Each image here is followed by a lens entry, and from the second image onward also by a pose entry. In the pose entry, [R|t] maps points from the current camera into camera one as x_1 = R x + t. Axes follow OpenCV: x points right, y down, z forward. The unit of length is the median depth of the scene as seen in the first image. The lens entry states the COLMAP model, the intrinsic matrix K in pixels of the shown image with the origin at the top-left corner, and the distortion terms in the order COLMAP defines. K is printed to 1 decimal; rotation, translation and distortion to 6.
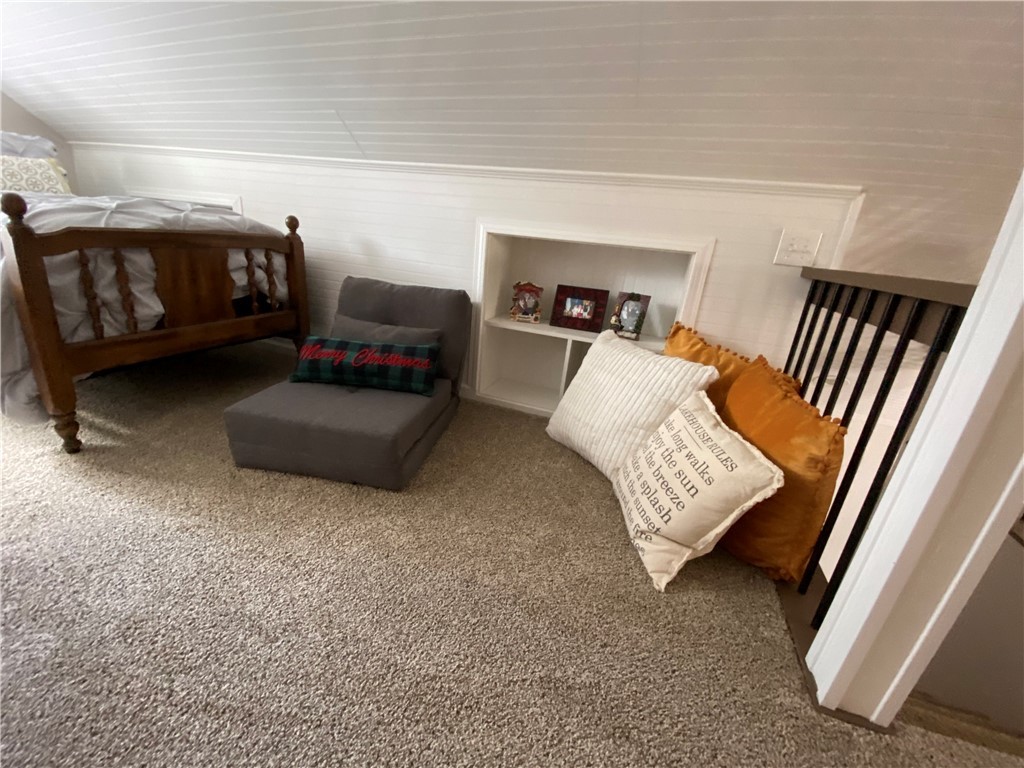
lens RADIAL K [[413.9, 0, 512.0], [0, 413.9, 384.0], [0, 0, 1]] dist [0.011351, -0.017647]
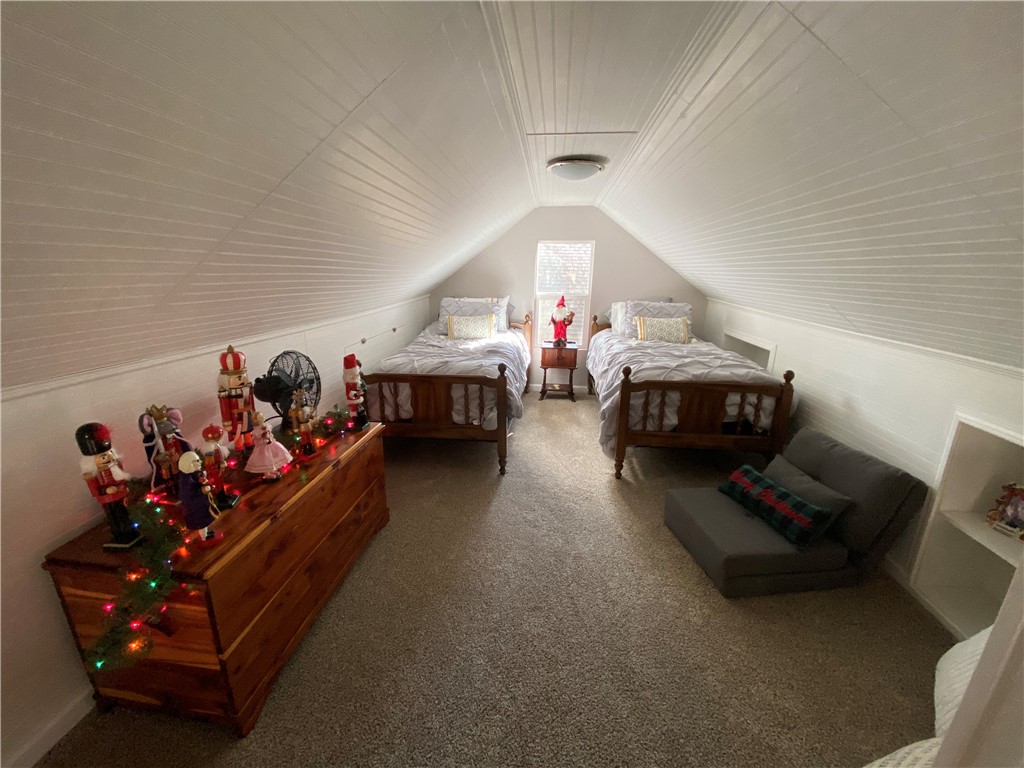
lens RADIAL K [[410.7, 0, 512.0], [0, 410.7, 384.0], [0, 0, 1]] dist [-0.042585, -0.000039]
pose [[0.253756, 0.166056, -0.952908, 0.589152], [-0.325370, 0.942399, 0.077579, -0.233195], [0.910902, 0.290362, 0.293168, -0.194254]]
